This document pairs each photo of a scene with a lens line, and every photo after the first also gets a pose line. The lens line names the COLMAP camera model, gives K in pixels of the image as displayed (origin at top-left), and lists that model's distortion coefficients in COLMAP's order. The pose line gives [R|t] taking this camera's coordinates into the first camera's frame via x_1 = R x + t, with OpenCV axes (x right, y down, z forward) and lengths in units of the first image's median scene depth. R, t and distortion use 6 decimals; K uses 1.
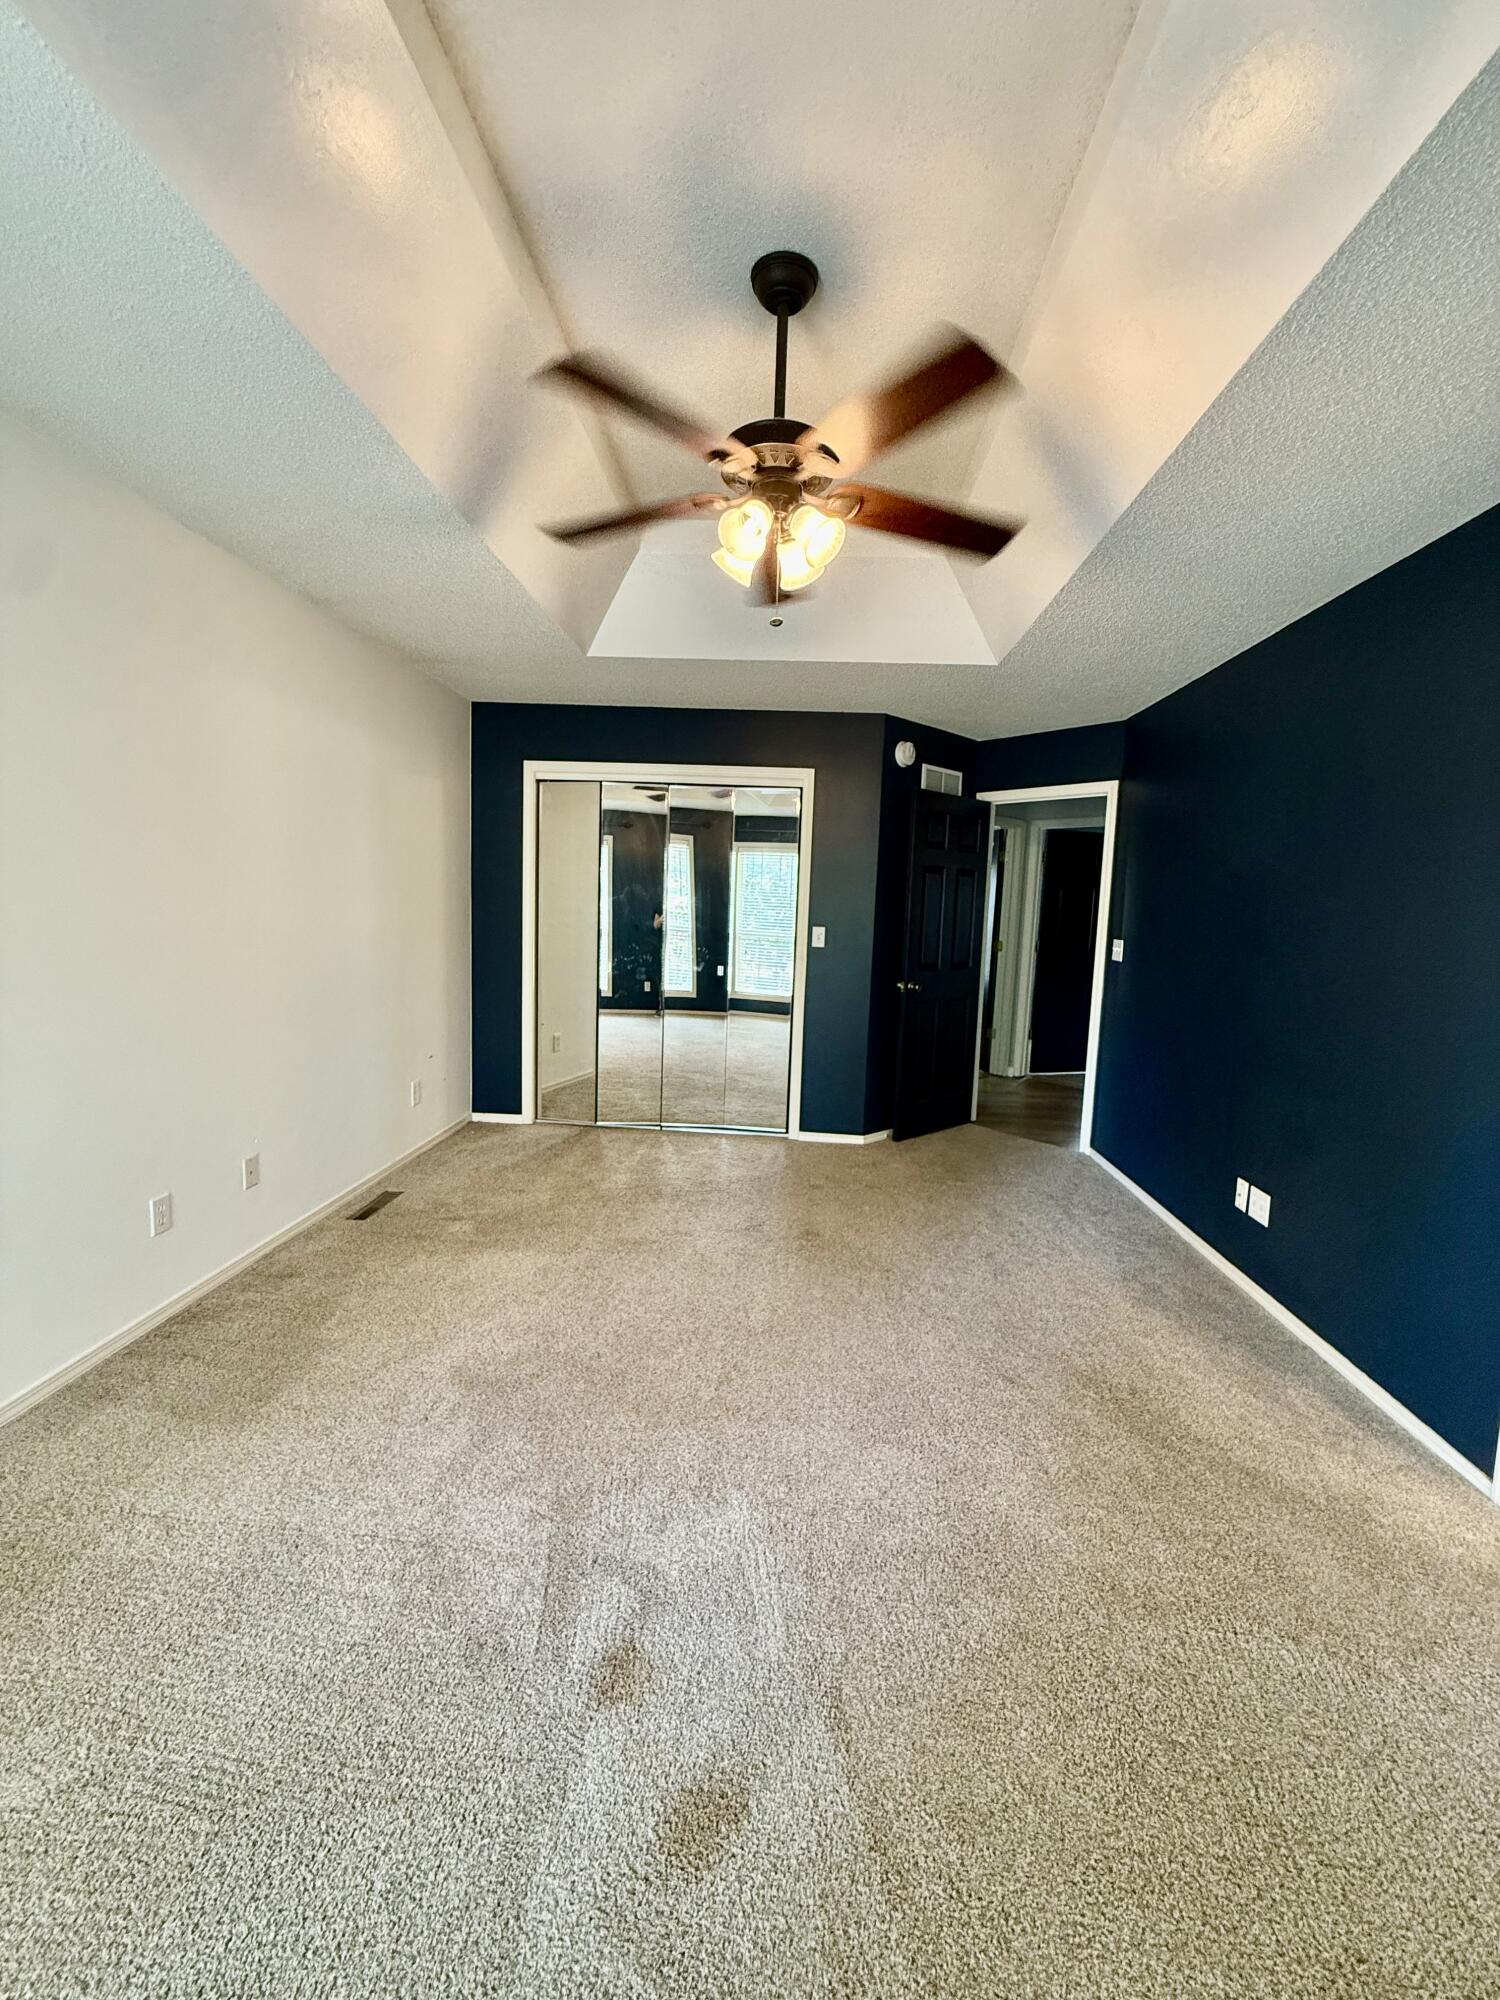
lens RADIAL K [[794.6, 0, 751.5], [0, 794.6, 992.6], [0, 0, 1]] dist [0.000176, 0.000275]
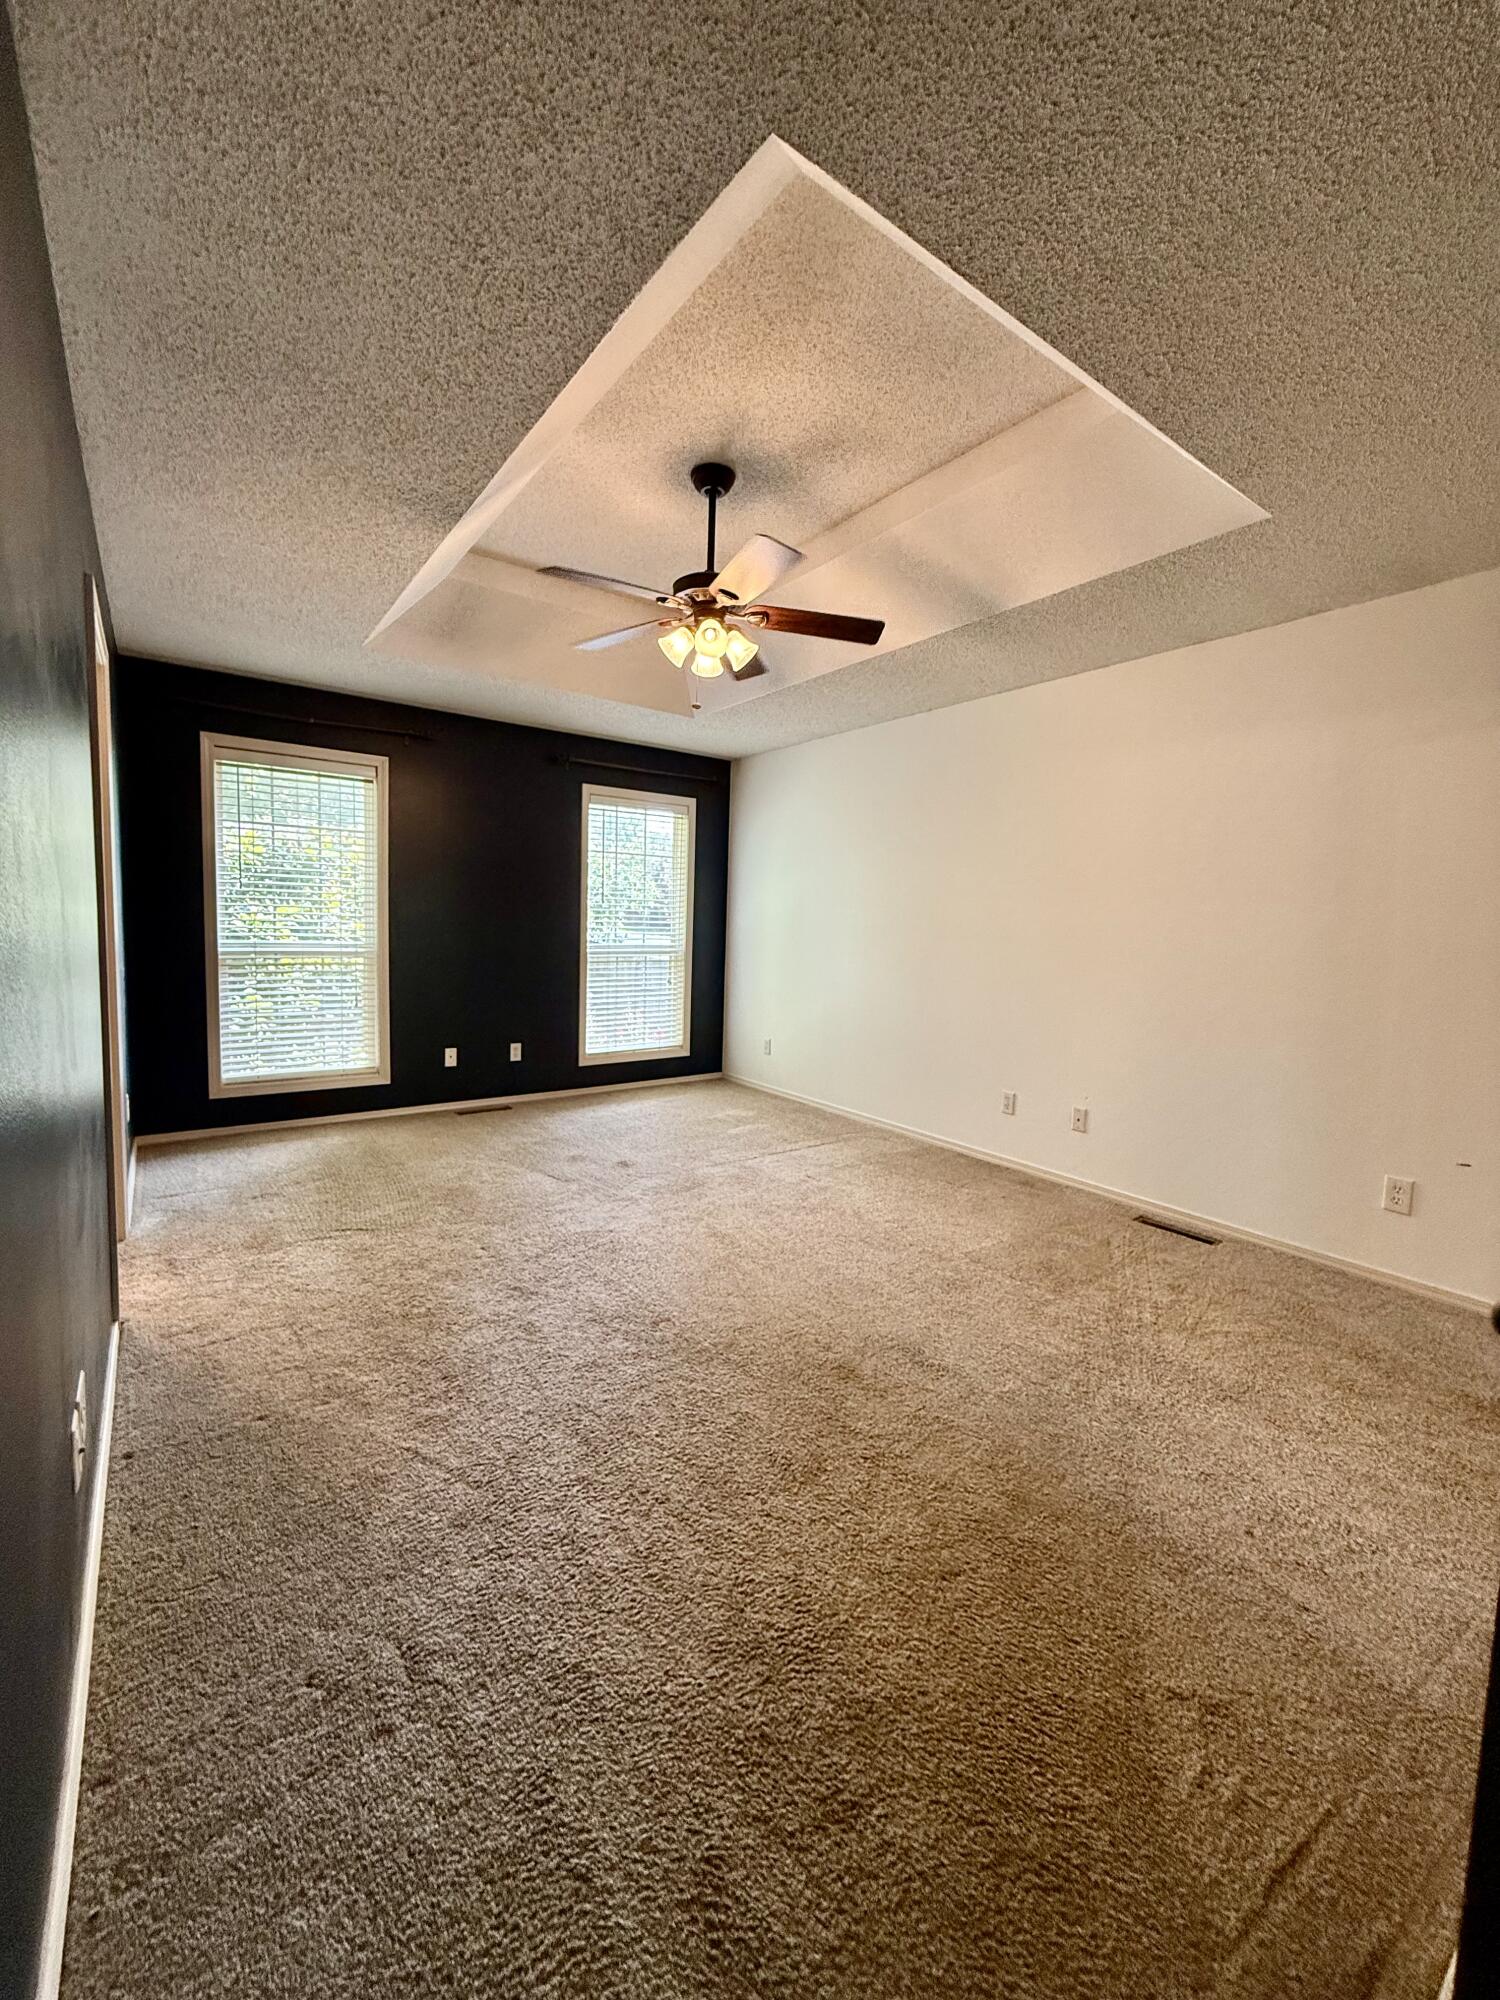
lens RADIAL K [[794.6, 0, 751.5], [0, 794.6, 992.6], [0, 0, 1]] dist [0.000176, 0.000275]
pose [[-0.766392, -0.004752, -0.642356, 0.625983], [-0.127457, 0.981216, 0.144810, -0.103110], [0.629602, 0.192854, -0.752602, 1.549537]]
